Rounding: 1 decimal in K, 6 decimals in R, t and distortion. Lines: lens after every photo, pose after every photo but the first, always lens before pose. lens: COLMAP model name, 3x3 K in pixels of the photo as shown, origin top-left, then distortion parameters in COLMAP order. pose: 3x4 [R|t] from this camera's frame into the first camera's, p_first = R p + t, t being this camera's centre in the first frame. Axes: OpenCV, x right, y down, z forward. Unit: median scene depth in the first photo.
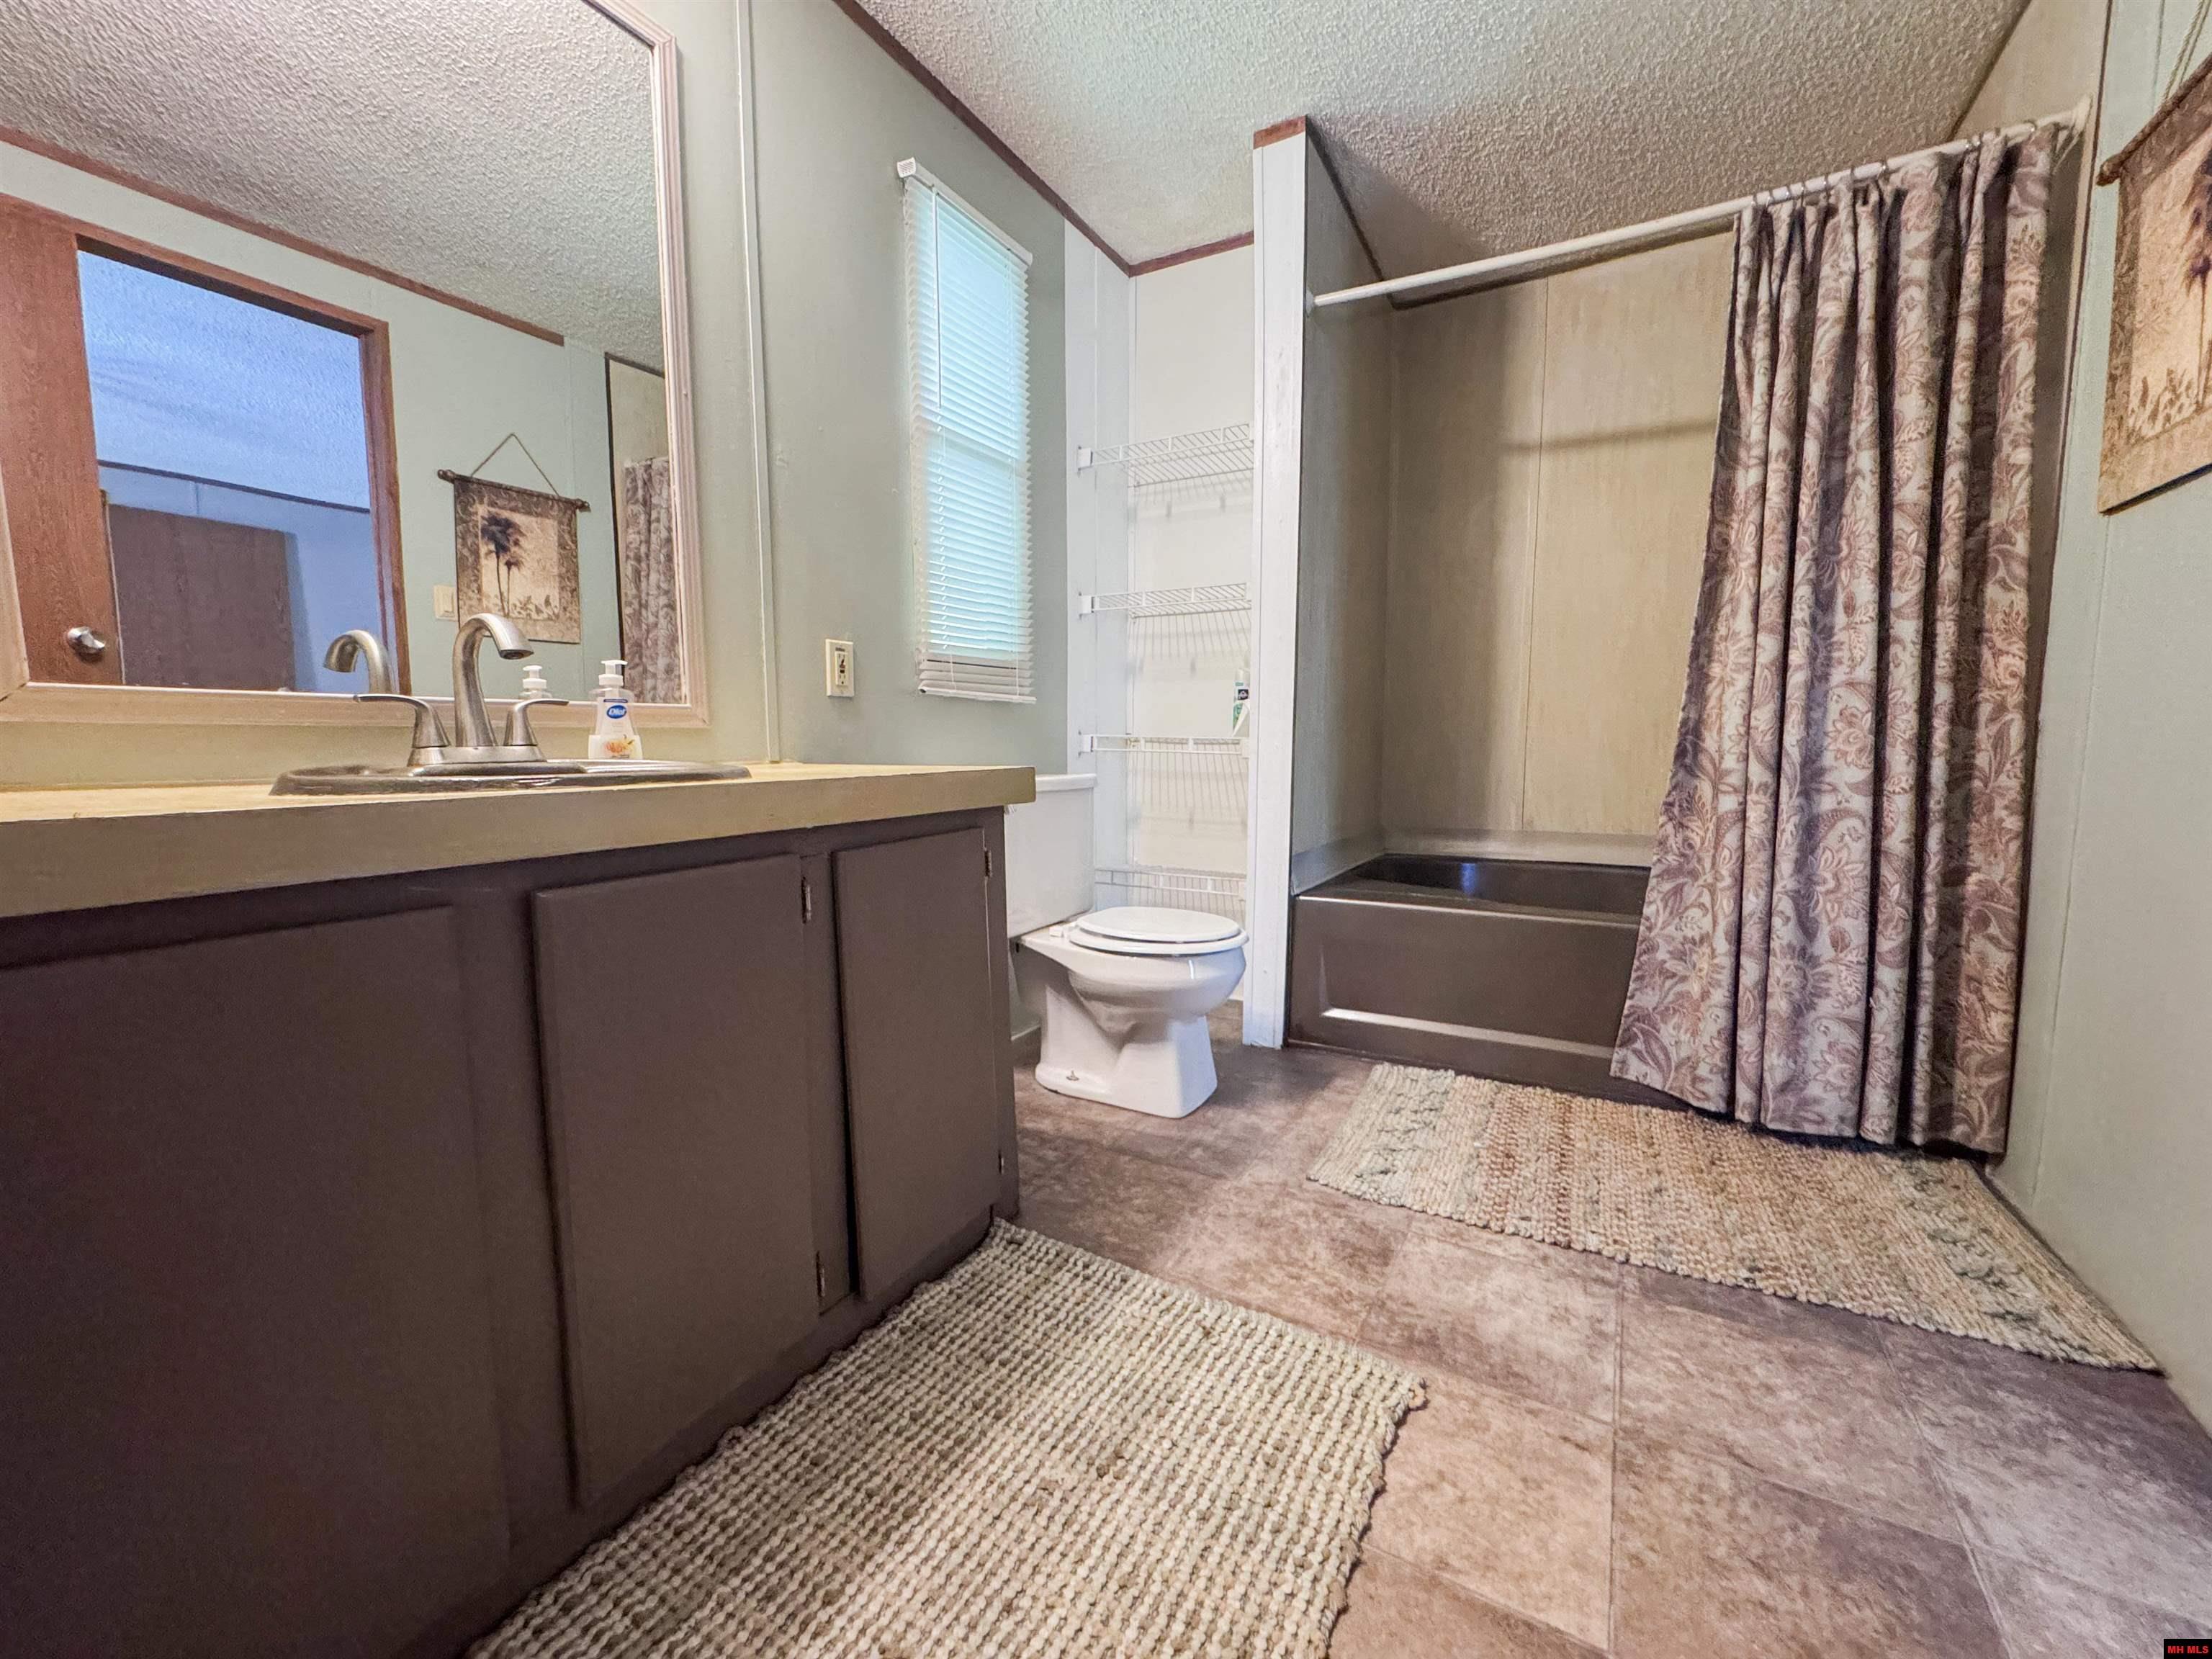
lens RADIAL K [[892.5, 0, 1099.0], [0, 892.5, 826.2], [0, 0, 1]] dist [0.002158, -0.000292]
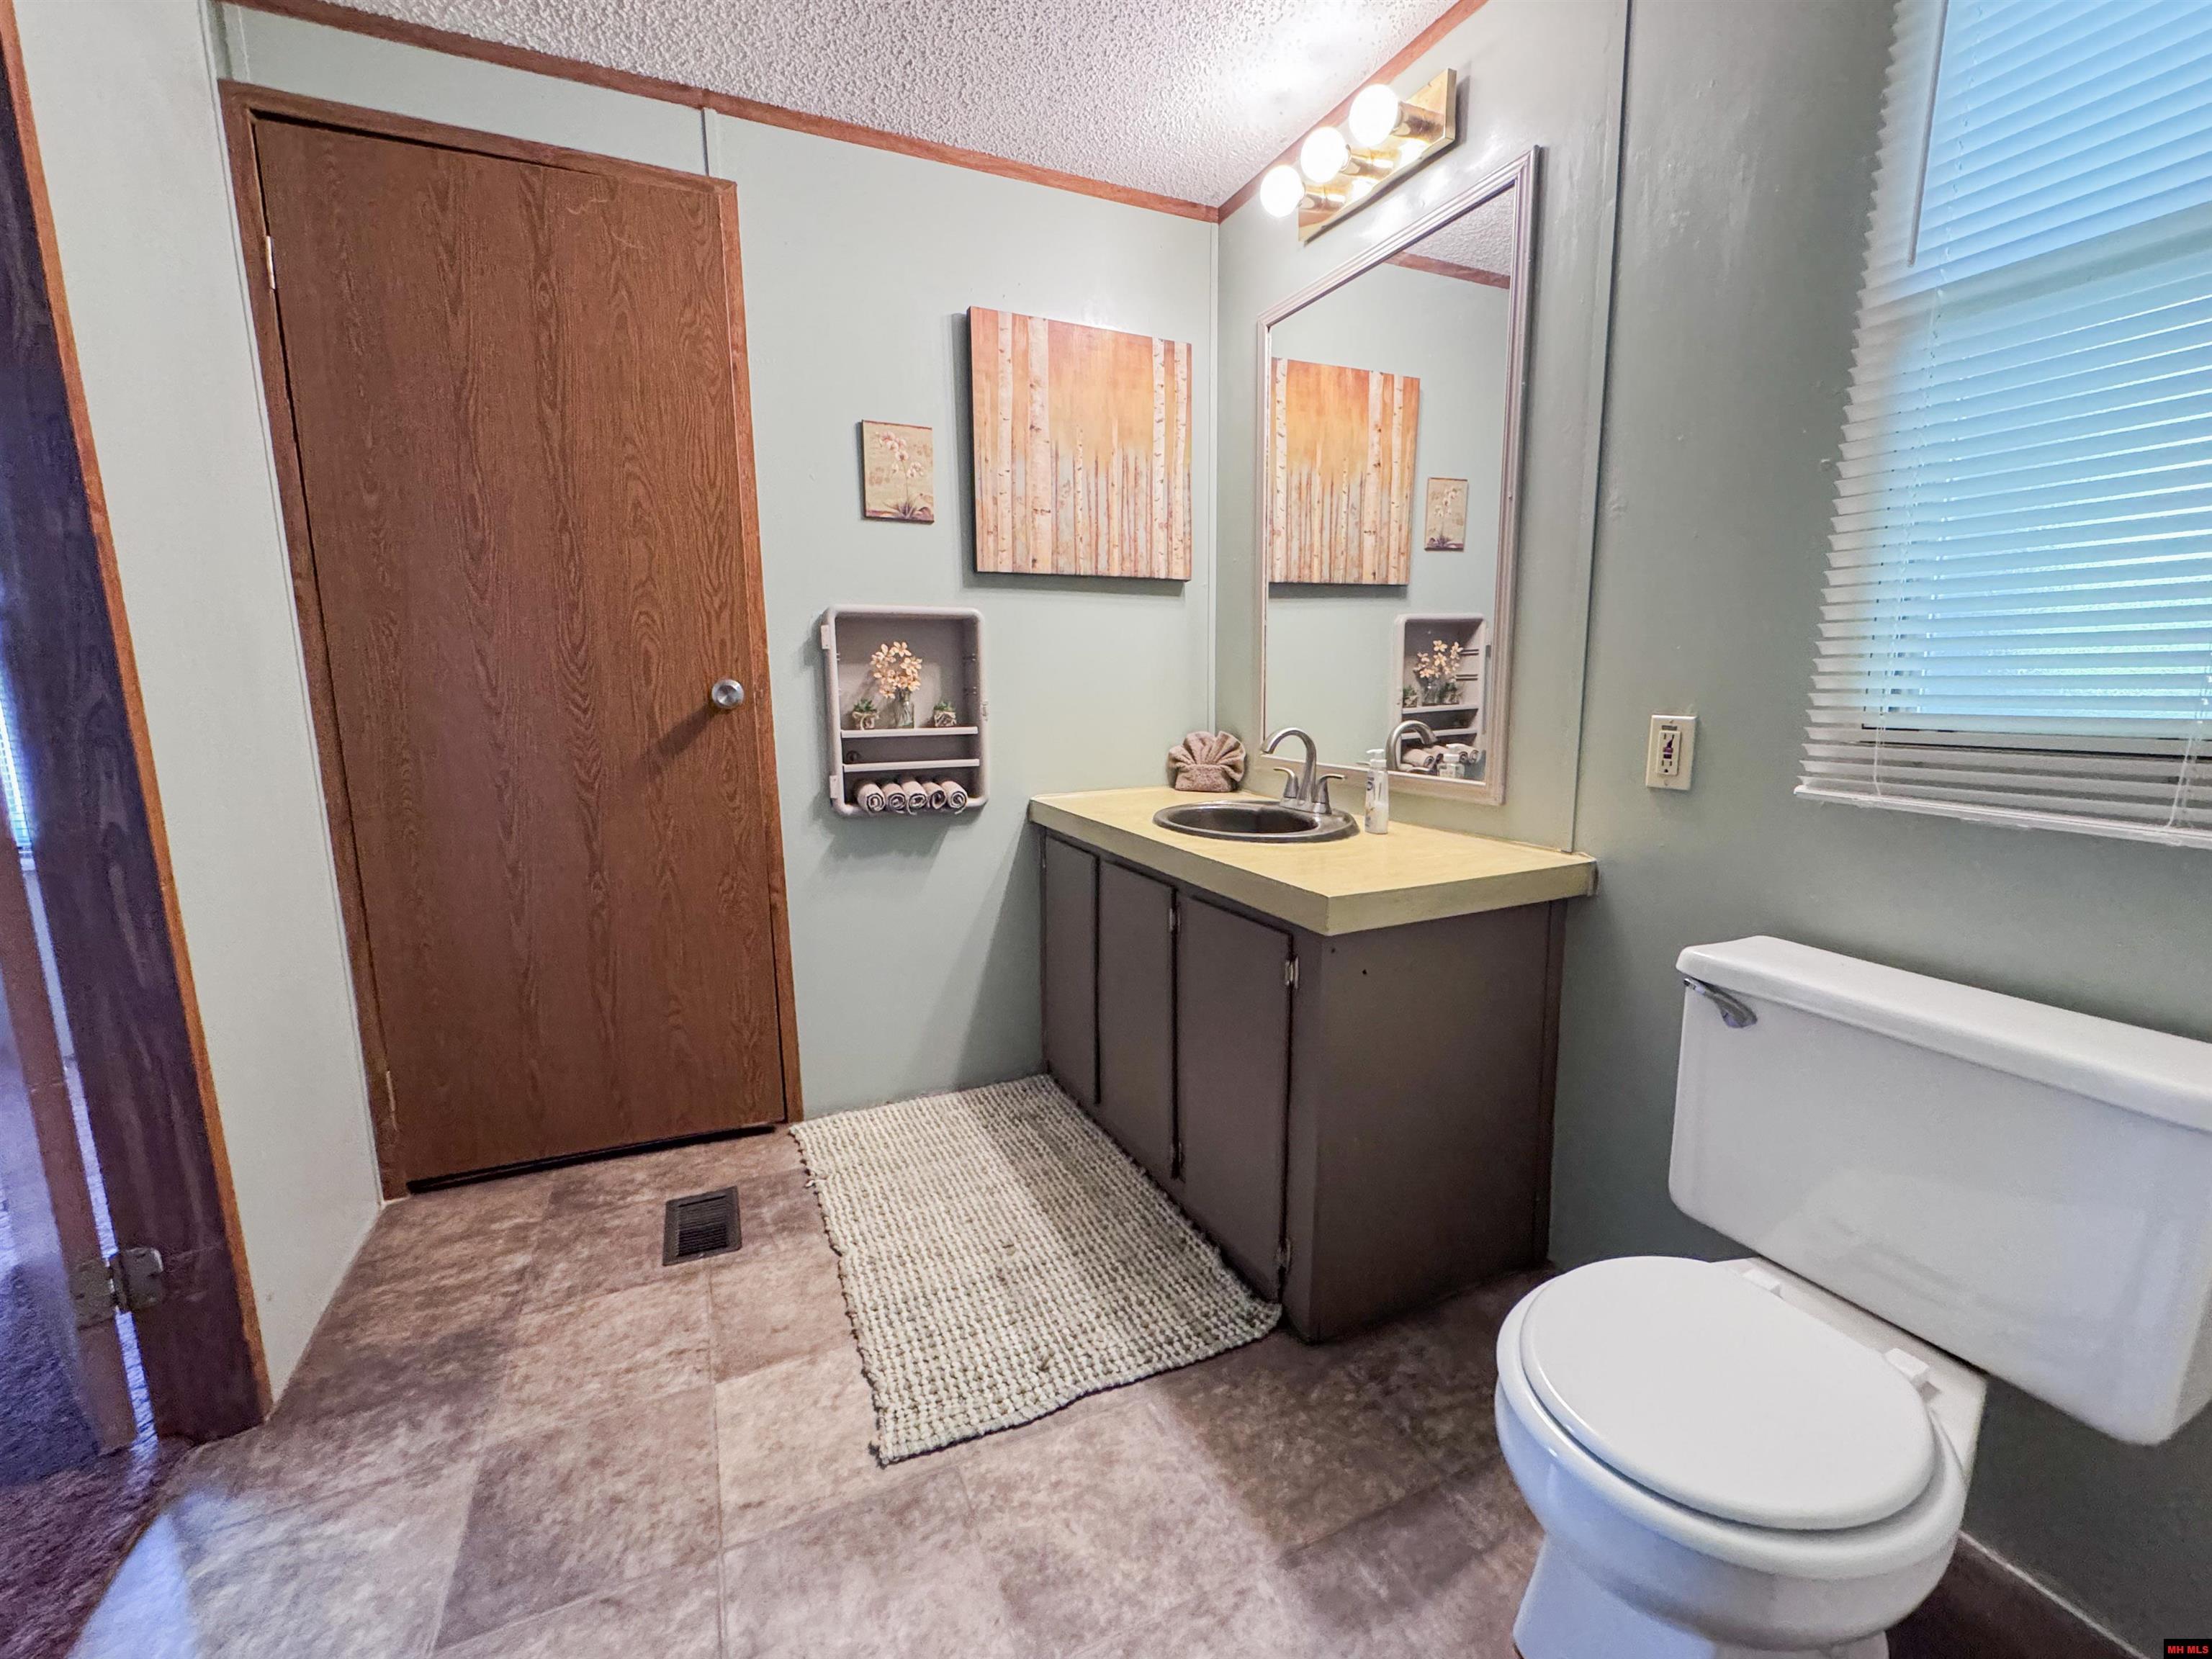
lens RADIAL K [[892.5, 0, 1099.0], [0, 892.5, 826.2], [0, 0, 1]] dist [0.002158, -0.000292]
pose [[-0.567925, 0.146613, -0.809917, 0.869845], [-0.064408, 0.973074, 0.221312, -0.362017], [0.820557, 0.177854, -0.543190, 1.474893]]
